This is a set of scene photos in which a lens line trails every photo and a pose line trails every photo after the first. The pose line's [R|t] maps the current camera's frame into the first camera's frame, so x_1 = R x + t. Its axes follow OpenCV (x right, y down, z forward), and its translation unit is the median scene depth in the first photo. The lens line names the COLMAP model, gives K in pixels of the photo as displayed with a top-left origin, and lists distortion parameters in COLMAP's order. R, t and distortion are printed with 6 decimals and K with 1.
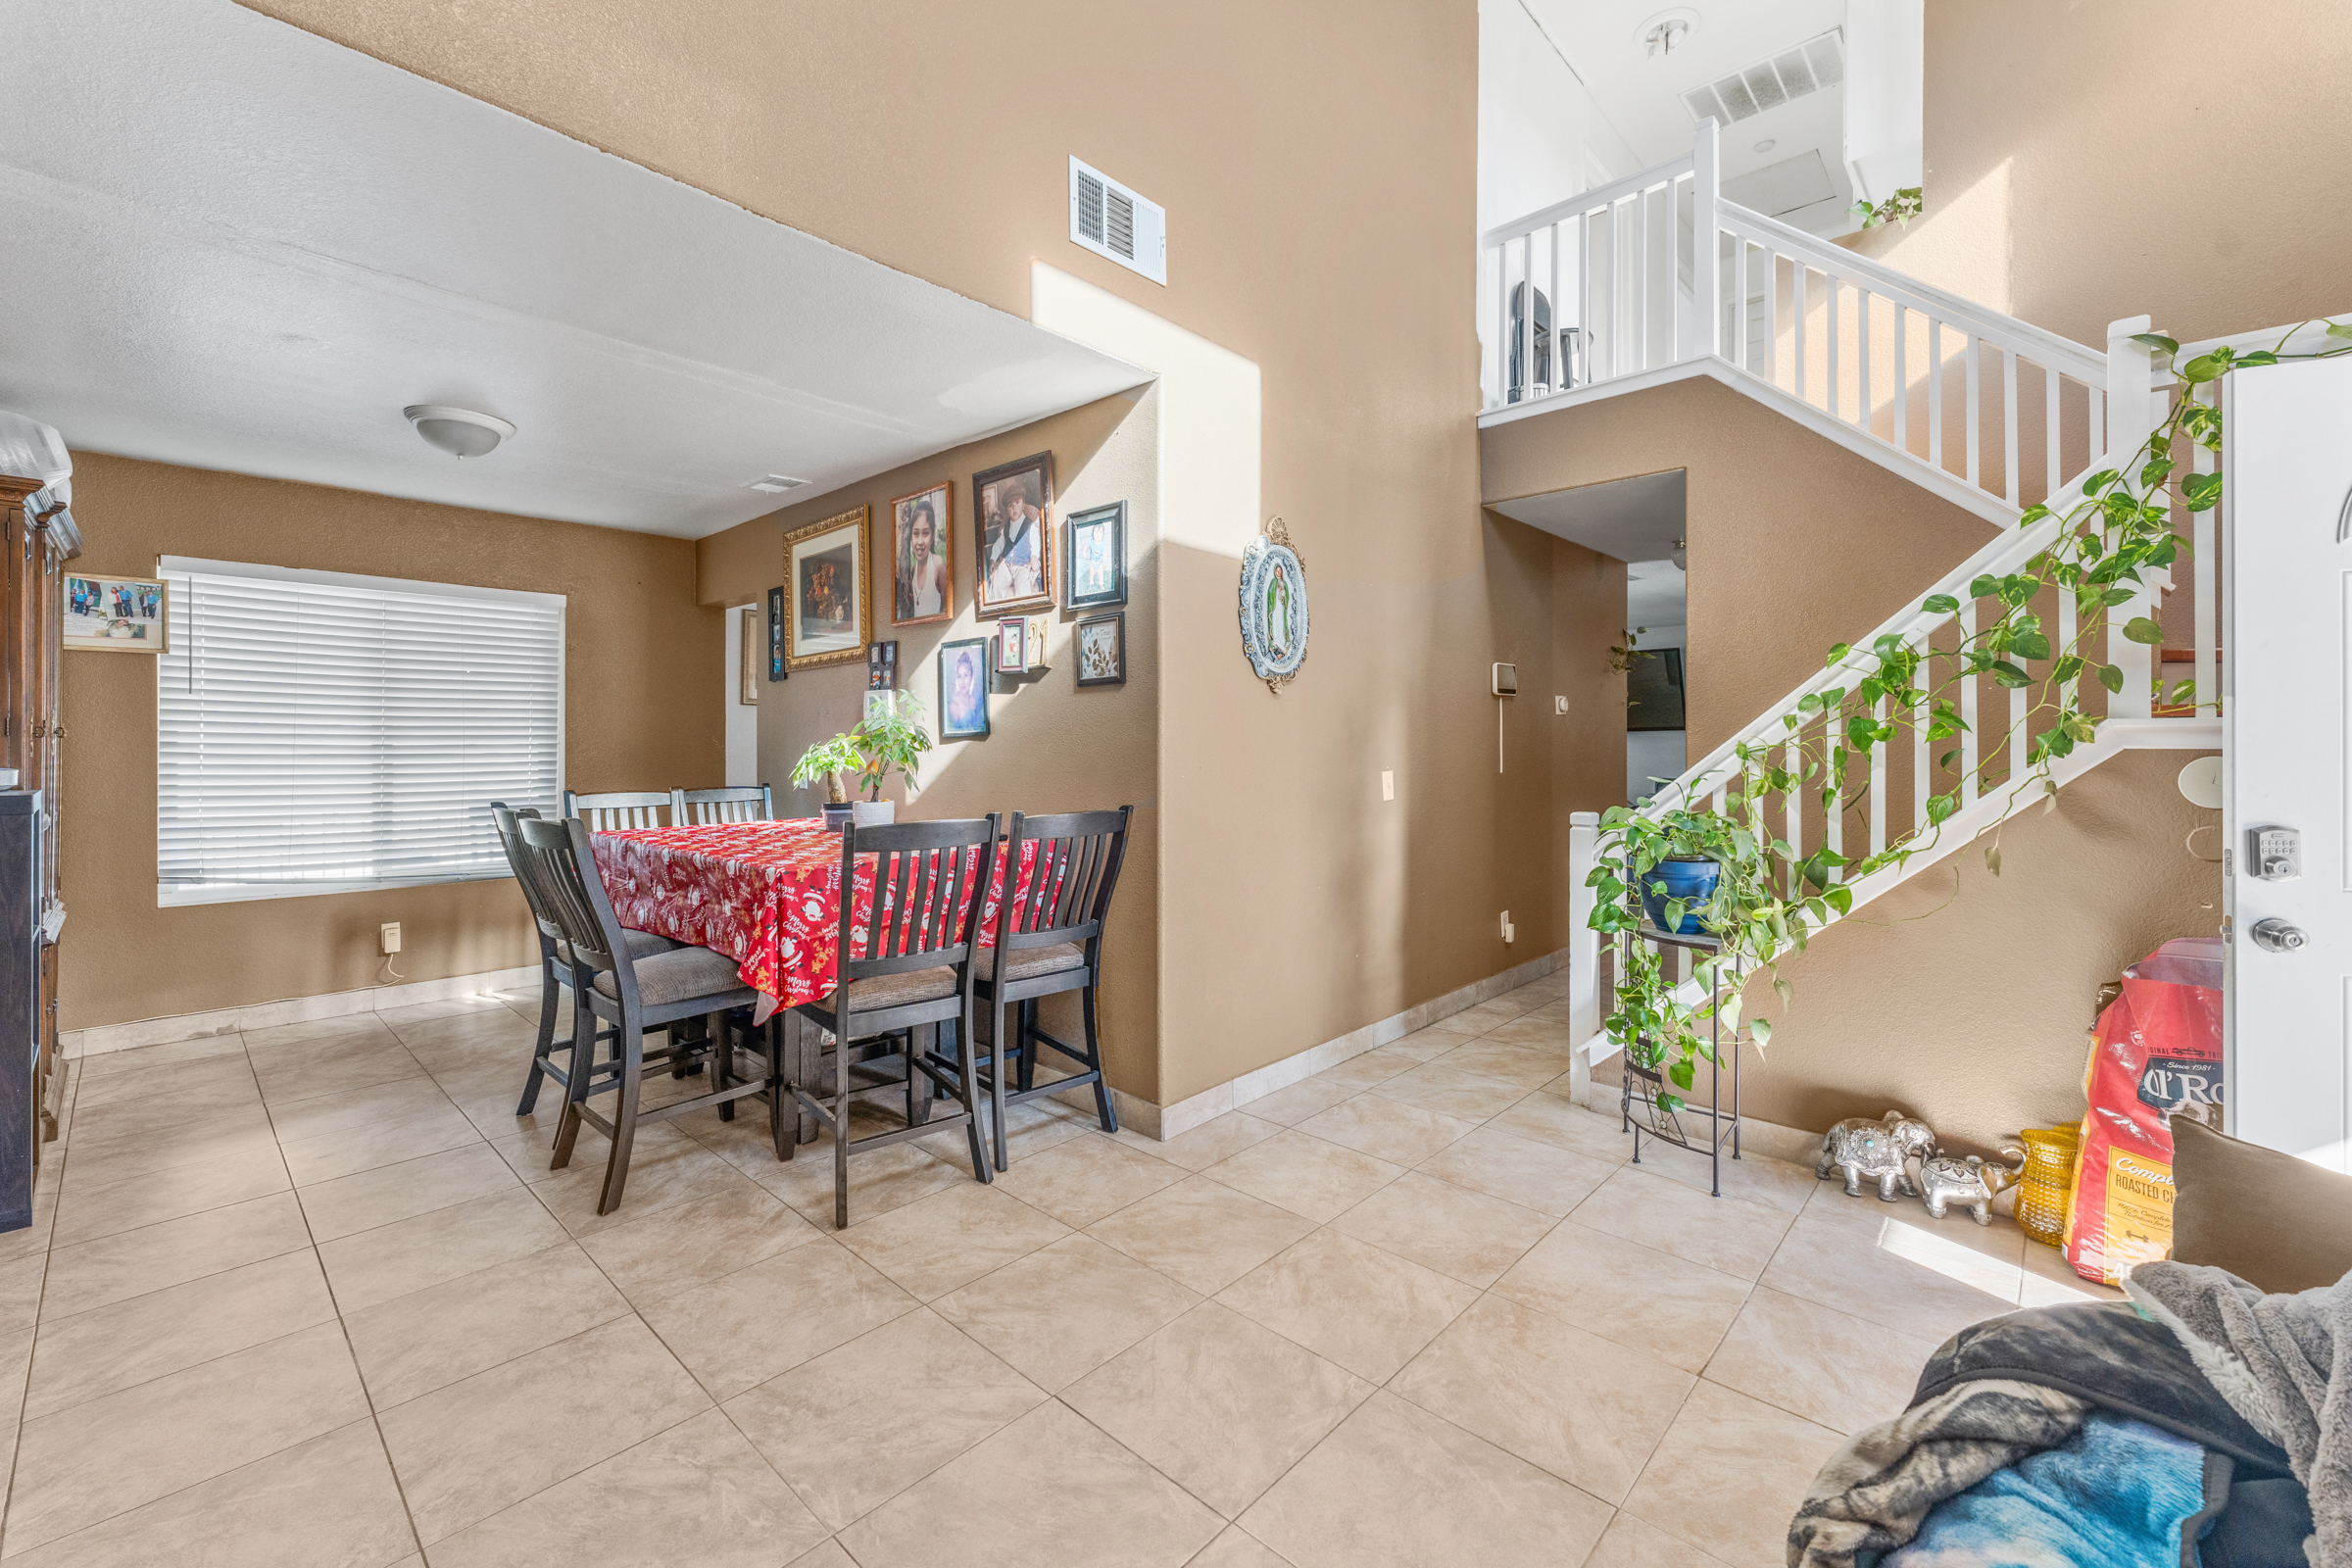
lens RADIAL K [[972.1, 0, 1191.7], [0, 972.1, 755.2], [0, 0, 1]] dist [-0.000714, -0.000170]
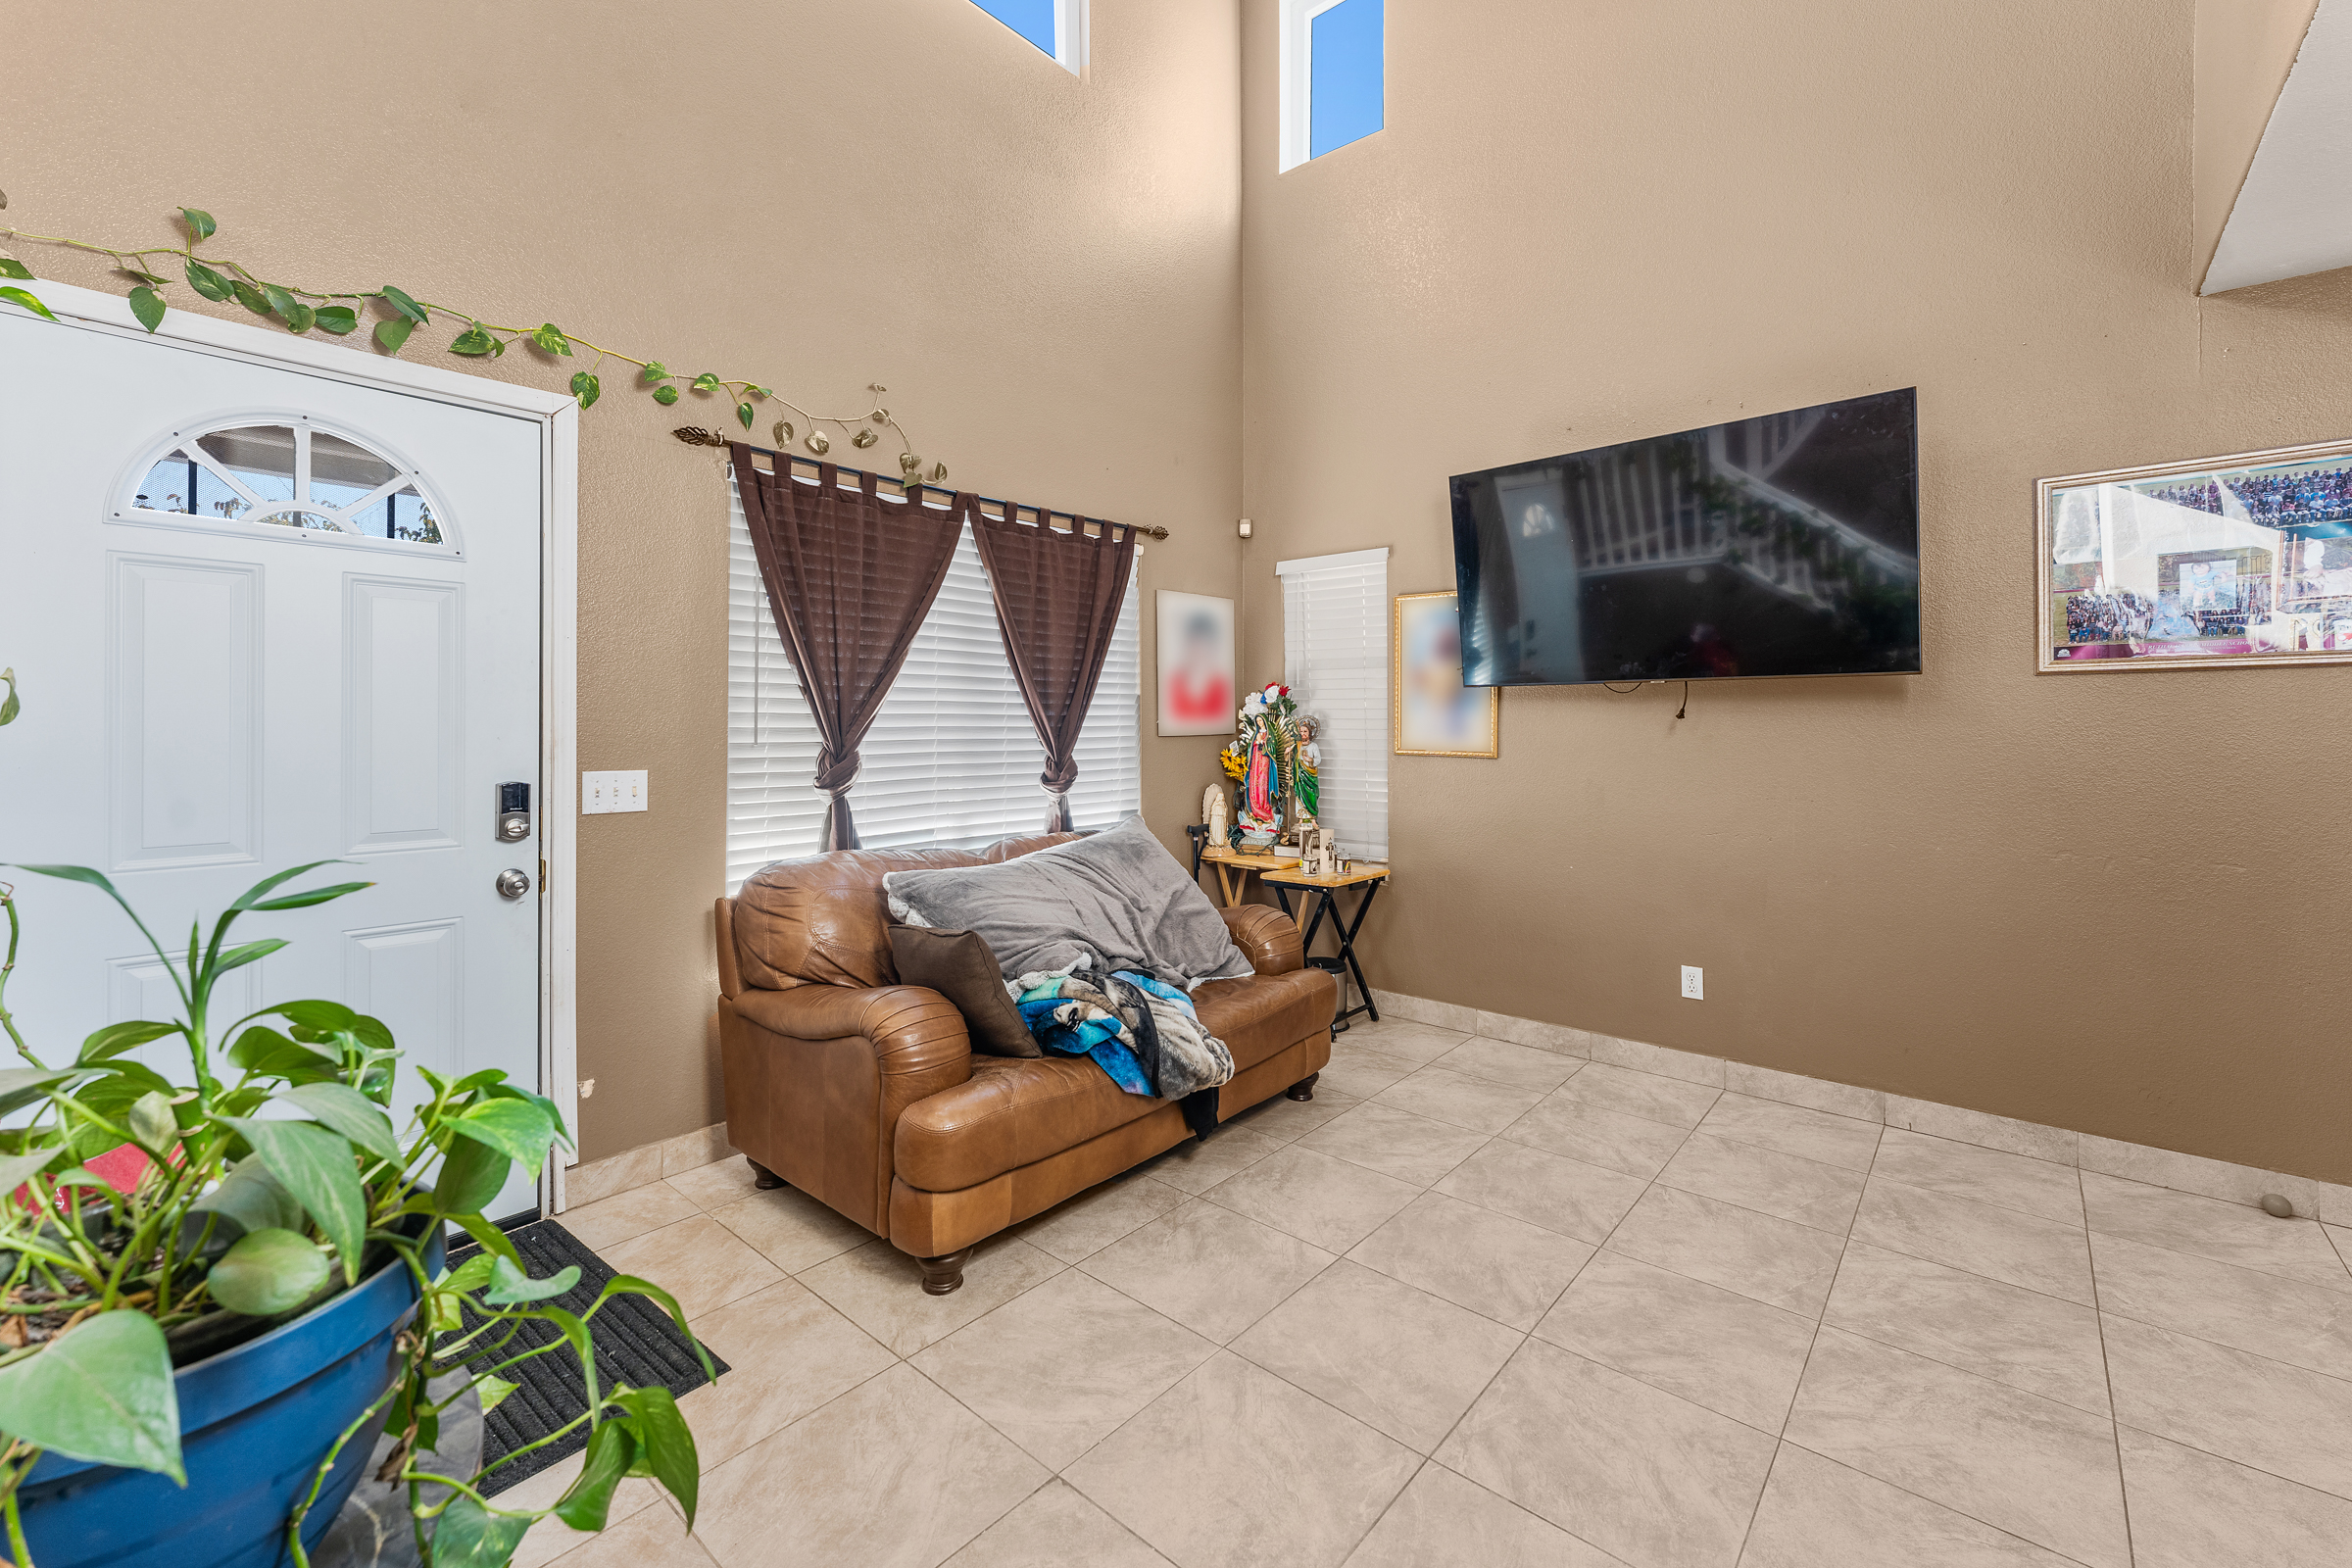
lens RADIAL K [[964.2, 0, 1183.6], [0, 964.2, 718.8], [0, 0, 1]] dist [0.001726, 0.000216]
pose [[-0.999525, -0.000796, -0.030804, 0.351750], [-0.000879, 0.999996, 0.002705, -0.018698], [0.030802, 0.002731, -0.999522, 1.478475]]
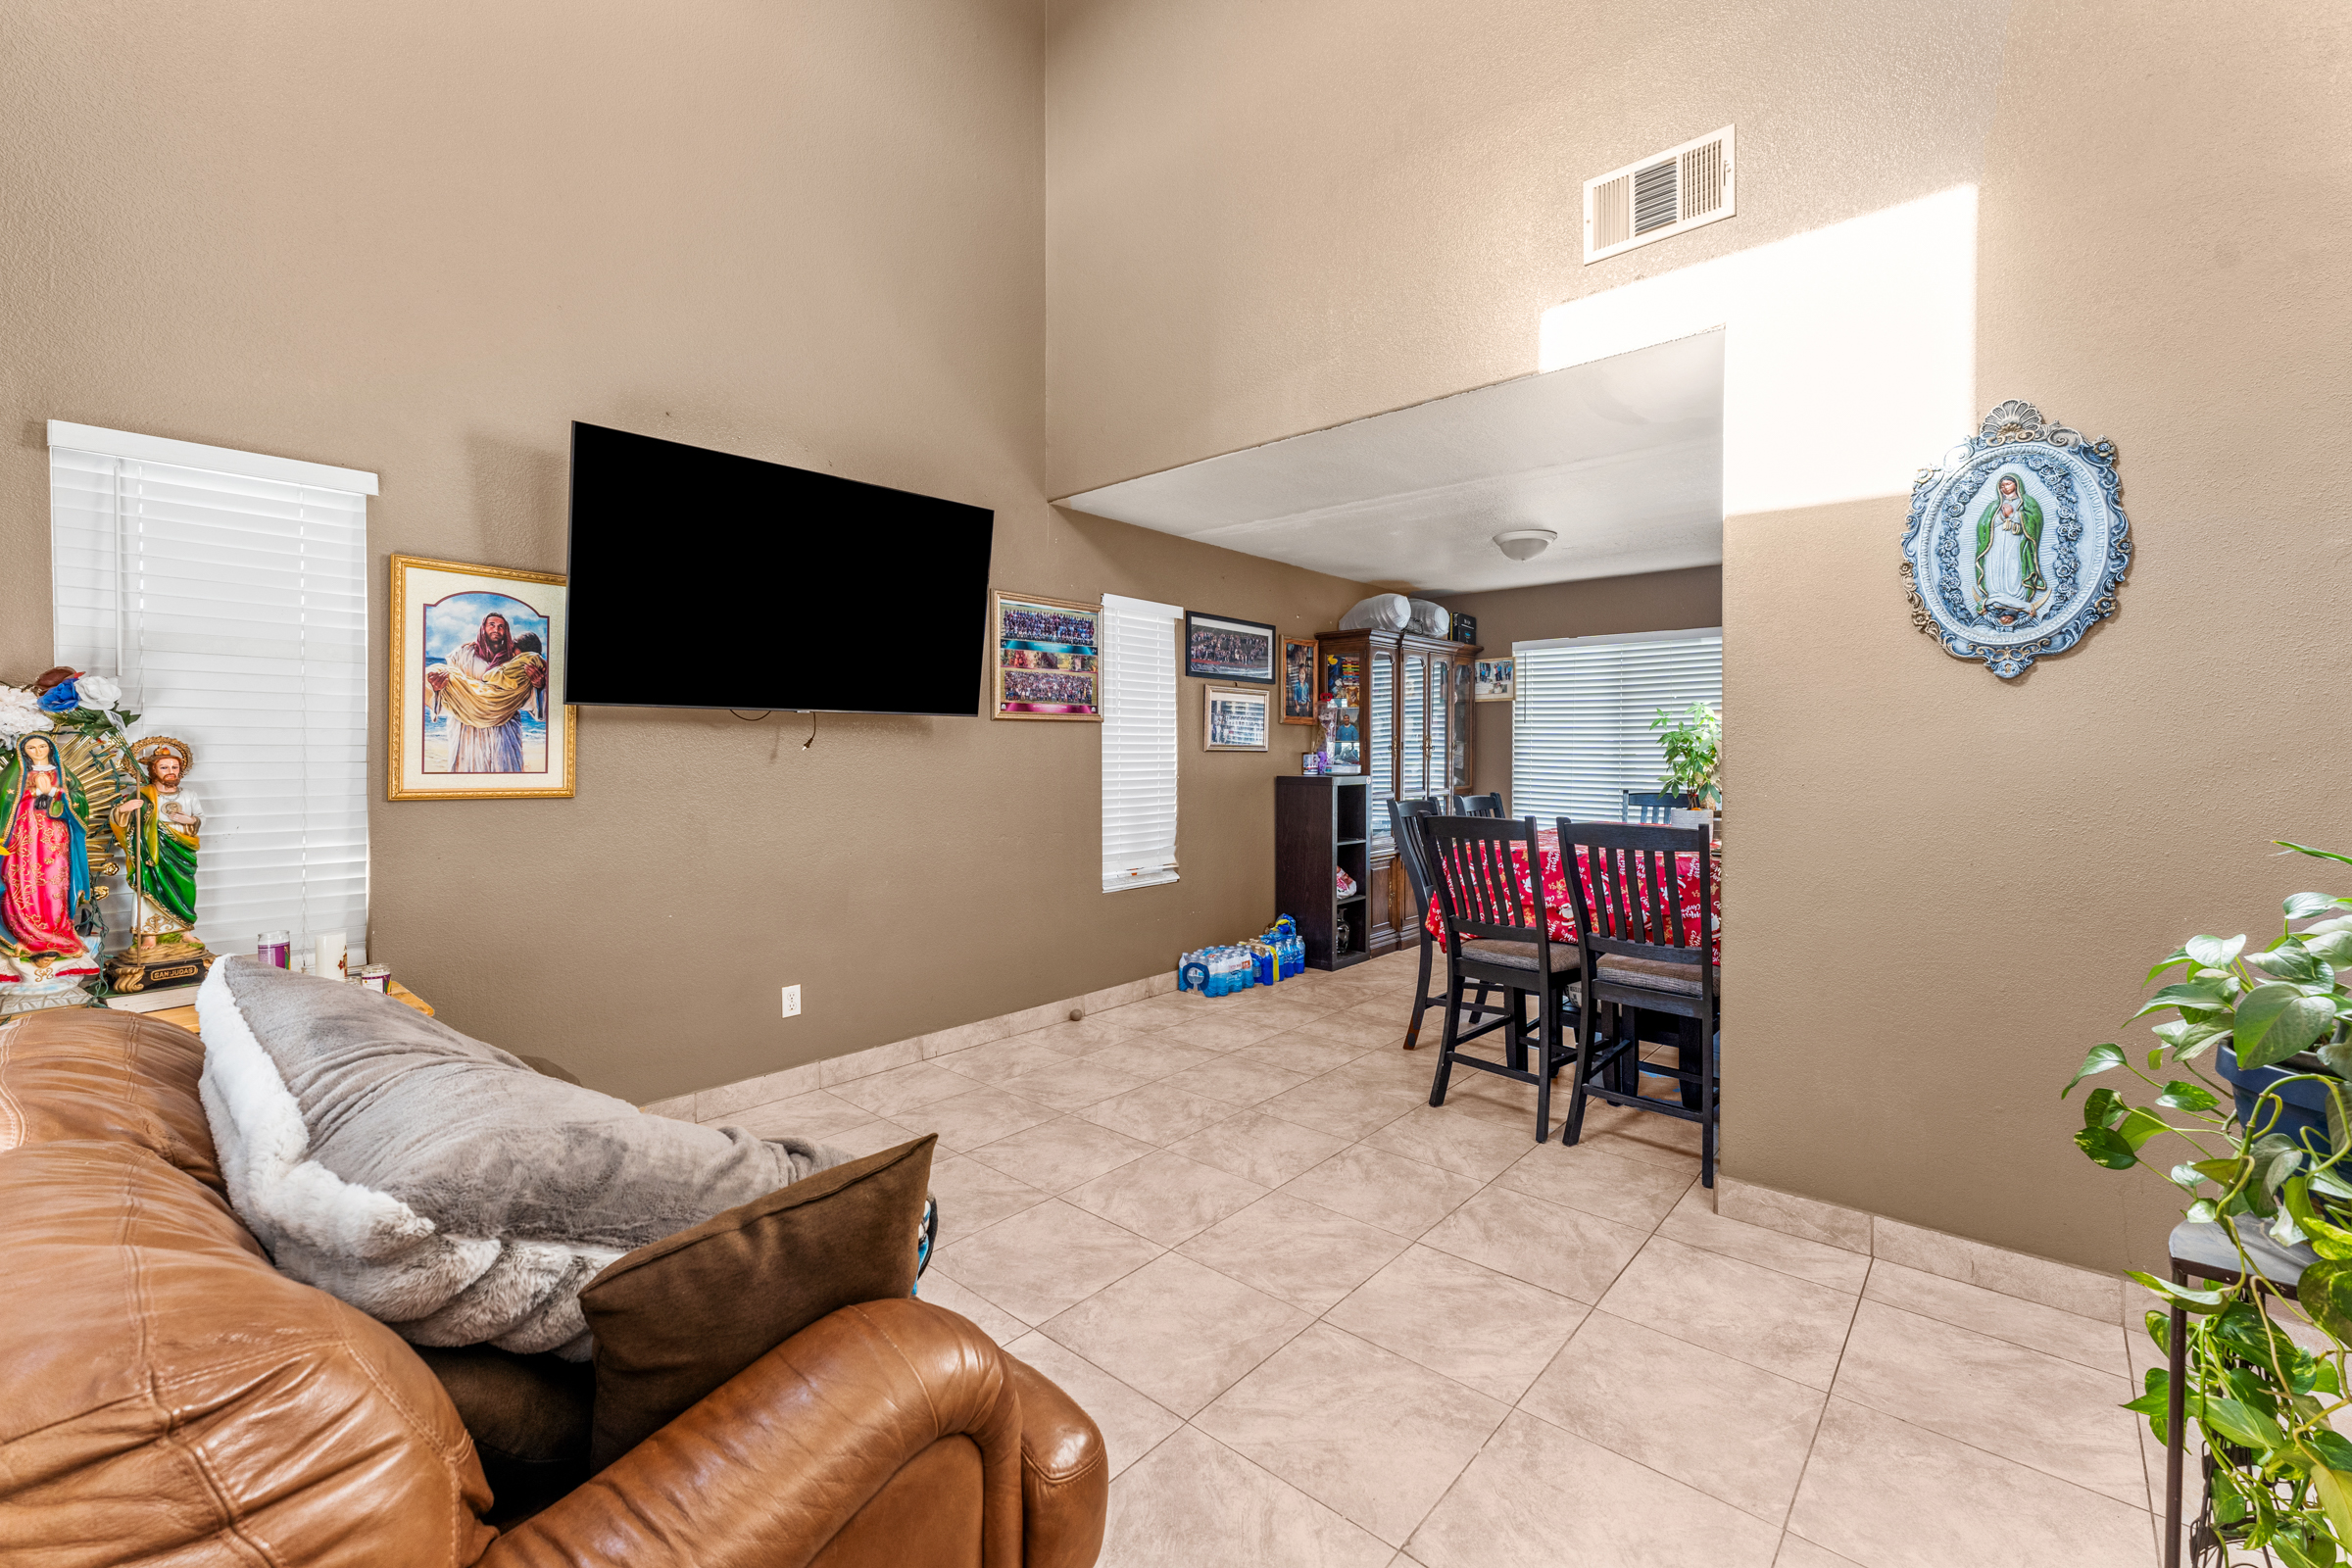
lens RADIAL K [[966.5, 0, 1173.9], [0, 966.5, 760.2], [0, 0, 1]] dist [0.001117, 0.000169]
pose [[0.010900, 0.008268, -0.999906, 1.051550], [-0.008292, 0.999932, 0.008178, -0.013324], [0.999906, 0.008202, 0.010968, 0.641637]]
